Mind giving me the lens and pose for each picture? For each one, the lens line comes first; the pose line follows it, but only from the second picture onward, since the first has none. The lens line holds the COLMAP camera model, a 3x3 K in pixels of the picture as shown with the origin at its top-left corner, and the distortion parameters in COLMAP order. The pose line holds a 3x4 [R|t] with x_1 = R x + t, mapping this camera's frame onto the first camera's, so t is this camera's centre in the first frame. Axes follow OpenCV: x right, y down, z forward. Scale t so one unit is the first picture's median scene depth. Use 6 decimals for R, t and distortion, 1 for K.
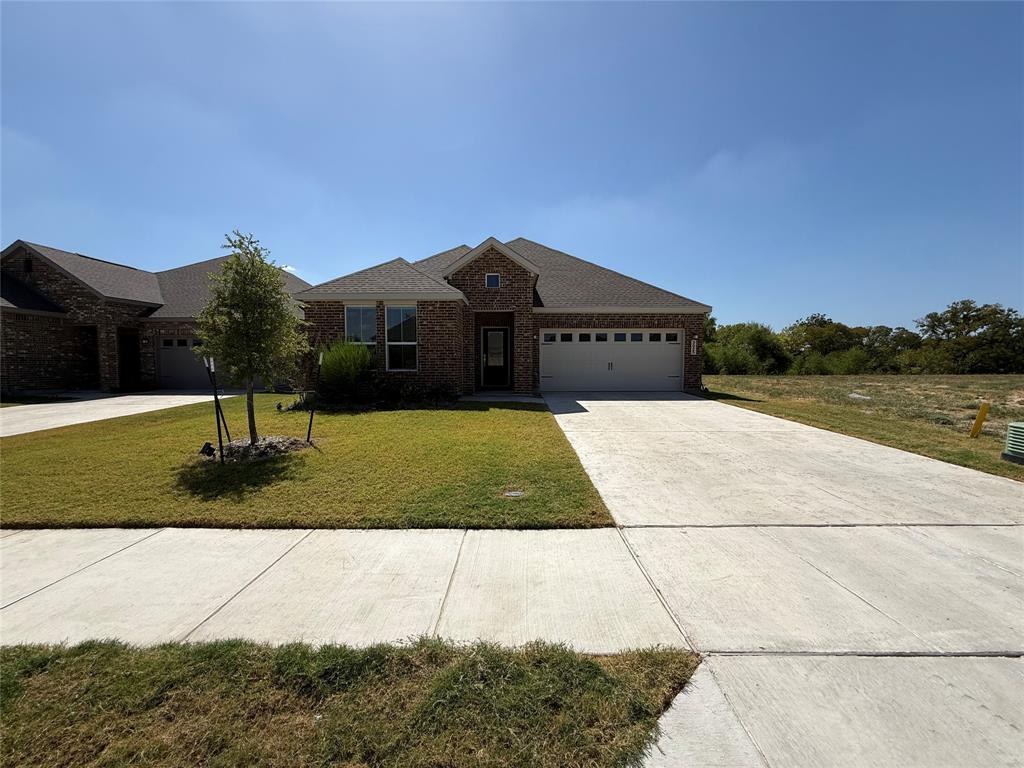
lens RADIAL K [[400.7, 0, 505.2], [0, 400.7, 408.2], [0, 0, 1]] dist [-0.001458, -0.000080]
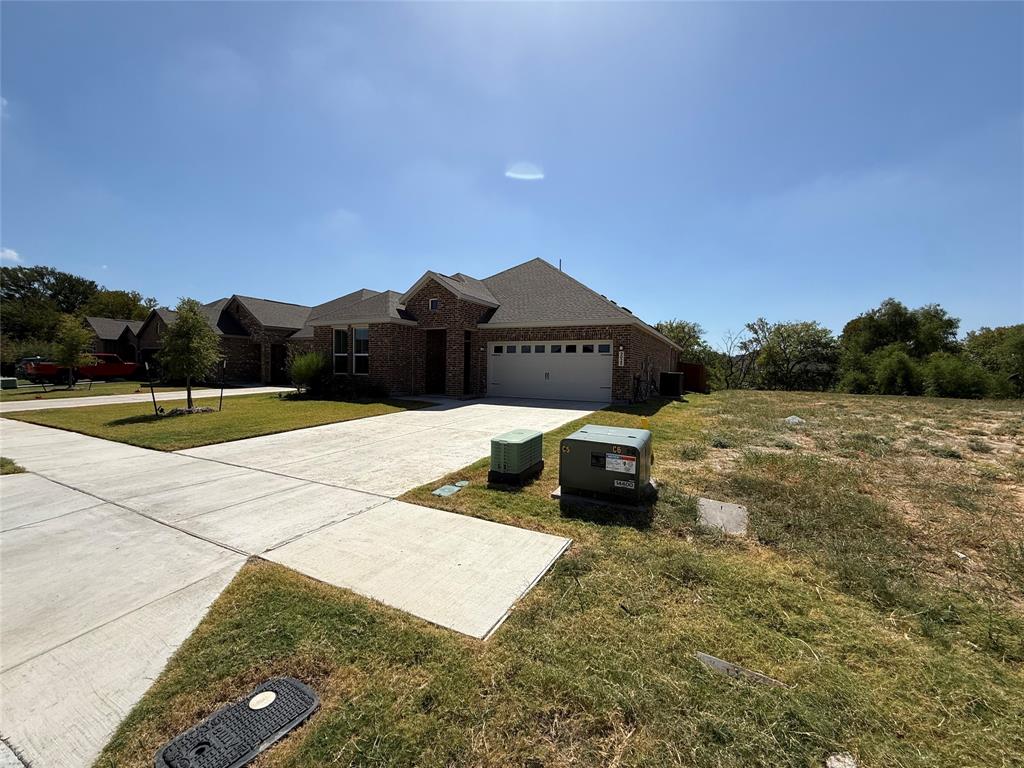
lens RADIAL K [[400.7, 0, 505.2], [0, 400.7, 408.2], [0, 0, 1]] dist [-0.001458, -0.000080]
pose [[0.890376, 0.061308, -0.451078, 0.655407], [-0.072141, 0.997371, -0.006842, -0.003596], [0.449473, 0.038633, 0.892458, -0.000441]]
